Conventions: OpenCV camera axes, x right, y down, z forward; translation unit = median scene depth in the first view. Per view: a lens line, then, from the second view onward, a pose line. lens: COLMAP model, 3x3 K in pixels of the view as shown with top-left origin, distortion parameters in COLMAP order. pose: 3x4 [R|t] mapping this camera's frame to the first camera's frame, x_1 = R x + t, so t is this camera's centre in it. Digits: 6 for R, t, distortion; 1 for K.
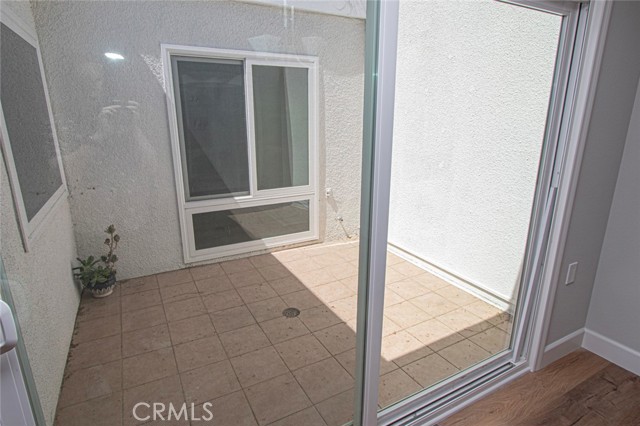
lens RADIAL K [[356.4, 0, 320.0], [0, 356.4, 213.0], [0, 0, 1]] dist [-0.000437, -0.000007]
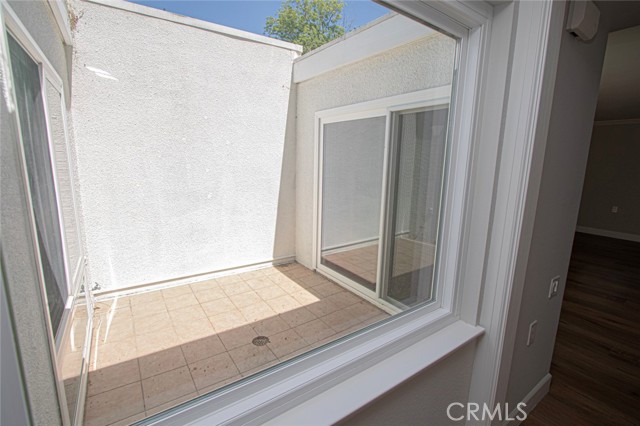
lens RADIAL K [[297.6, 0, 320.0], [0, 297.6, 213.0], [0, 0, 1]] dist [-0.000384, -0.000084]
pose [[-0.124252, -0.182229, 0.975374, -0.867220], [0.247465, 0.946239, 0.208310, -0.218303], [-0.960897, 0.267254, -0.072476, 0.750523]]
